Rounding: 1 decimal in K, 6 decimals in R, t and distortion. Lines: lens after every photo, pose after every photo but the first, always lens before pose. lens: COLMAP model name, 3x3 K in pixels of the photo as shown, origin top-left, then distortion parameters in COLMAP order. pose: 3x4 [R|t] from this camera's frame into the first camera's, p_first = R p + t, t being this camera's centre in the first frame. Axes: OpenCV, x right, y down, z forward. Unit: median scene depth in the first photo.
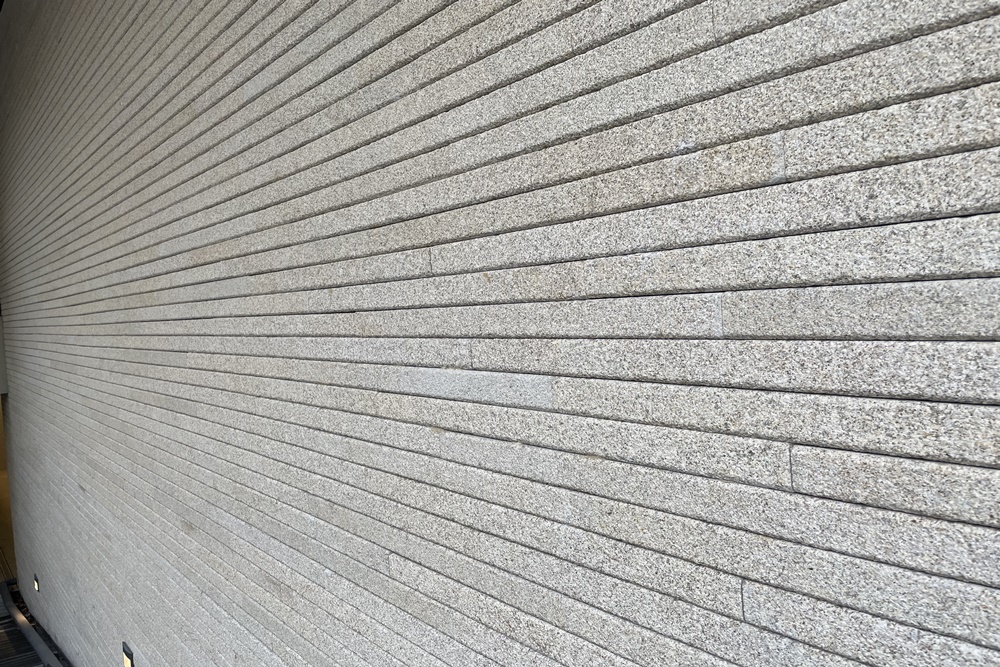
lens RADIAL K [[700.9, 0, 497.8], [0, 700.9, 326.9], [0, 0, 1]] dist [0.080236, -0.092381]
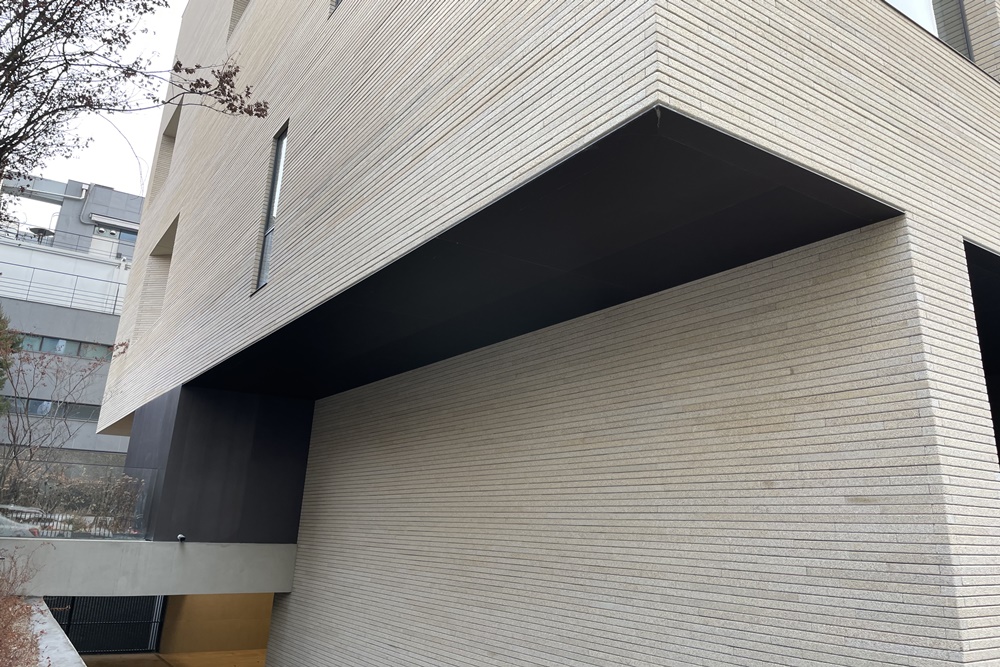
lens RADIAL K [[700.9, 0, 497.8], [0, 700.9, 326.9], [0, 0, 1]] dist [0.080236, -0.092381]
pose [[0.991922, 0.078228, -0.099856, -0.466097], [-0.106301, 0.942167, -0.317839, -0.090089], [0.069217, 0.325887, 0.942872, -3.999435]]
